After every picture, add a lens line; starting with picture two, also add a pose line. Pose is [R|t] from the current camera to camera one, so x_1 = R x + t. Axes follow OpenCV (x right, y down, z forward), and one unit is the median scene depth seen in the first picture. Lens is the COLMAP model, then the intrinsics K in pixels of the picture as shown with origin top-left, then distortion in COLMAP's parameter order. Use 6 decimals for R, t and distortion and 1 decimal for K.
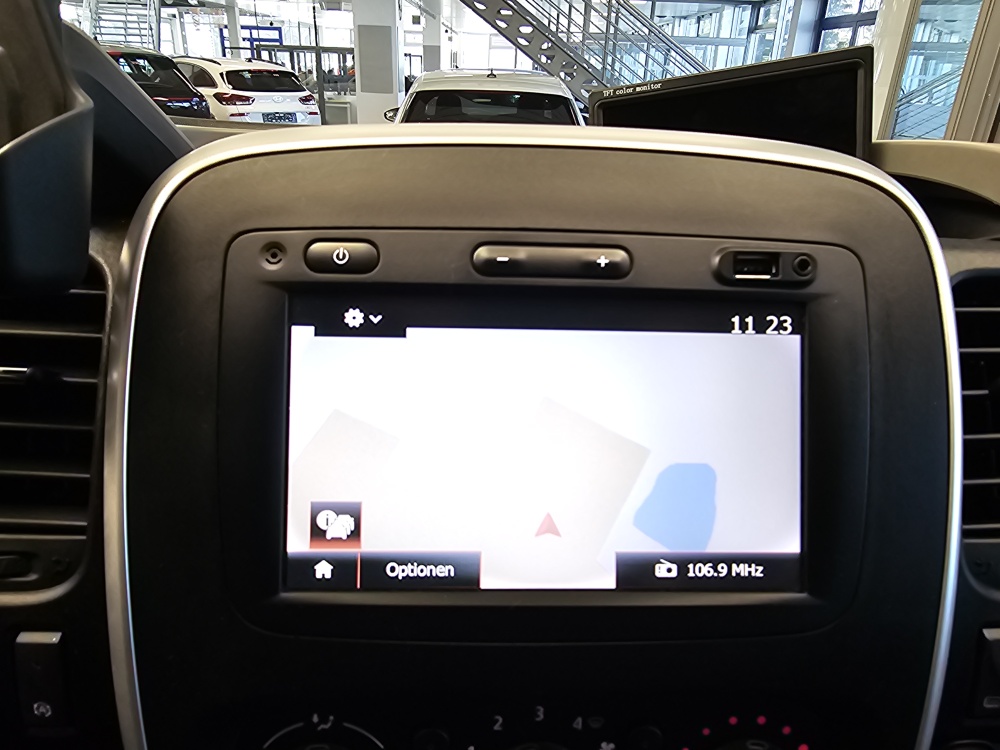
lens RADIAL K [[688.2, 0, 494.9], [0, 688.2, 365.2], [0, 0, 1]] dist [-0.002352, -0.000020]
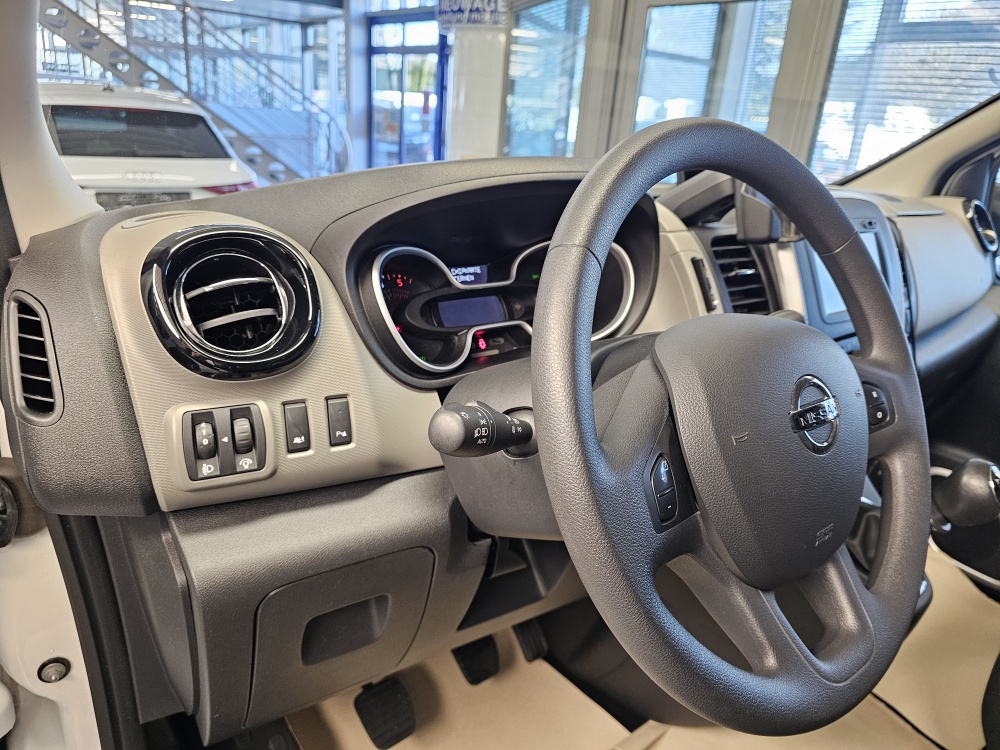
lens RADIAL K [[686.1, 0, 499.5], [0, 686.1, 397.3], [0, 0, 1]] dist [0.048599, -0.053772]
pose [[0.814474, -0.188170, 0.548838, -0.421485], [0.175763, 0.981519, 0.075683, 0.013047], [-0.552936, 0.034824, 0.832495, -0.119902]]
